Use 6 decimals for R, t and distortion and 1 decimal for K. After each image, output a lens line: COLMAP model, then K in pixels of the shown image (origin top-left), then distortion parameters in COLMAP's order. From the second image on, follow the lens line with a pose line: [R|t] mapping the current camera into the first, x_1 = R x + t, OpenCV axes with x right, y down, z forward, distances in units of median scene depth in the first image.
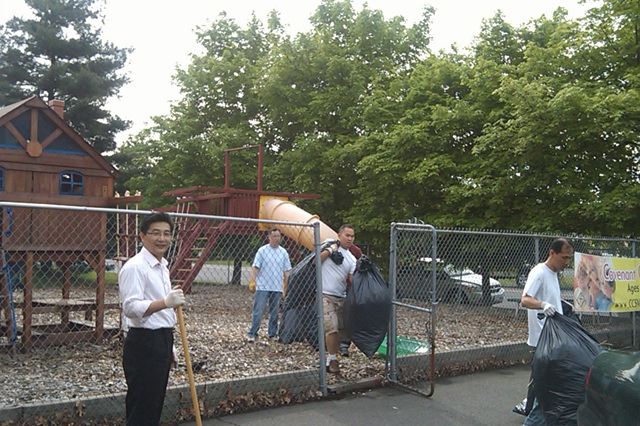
lens RADIAL K [[732.0, 0, 320.3], [0, 732.0, 212.6], [0, 0, 1]] dist [-0.000606, 0.000000]
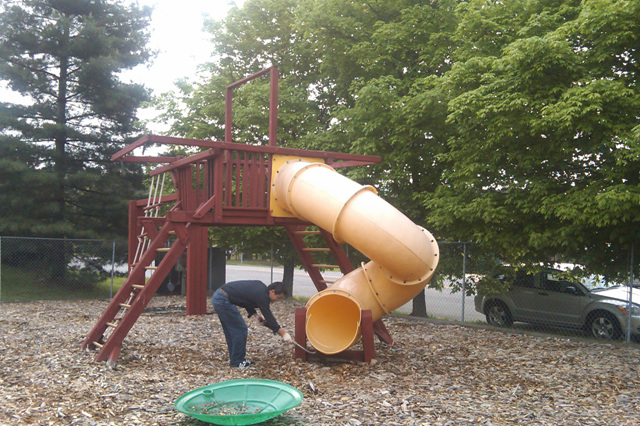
lens RADIAL K [[732.0, 0, 318.3], [0, 732.0, 214.3], [0, 0, 1]] dist [-0.000606, 0.000000]
pose [[0.993032, -0.009647, -0.117454, 0.016108], [0.009406, 0.999952, -0.002608, 0.022249], [0.117473, 0.001485, 0.993075, 0.410141]]
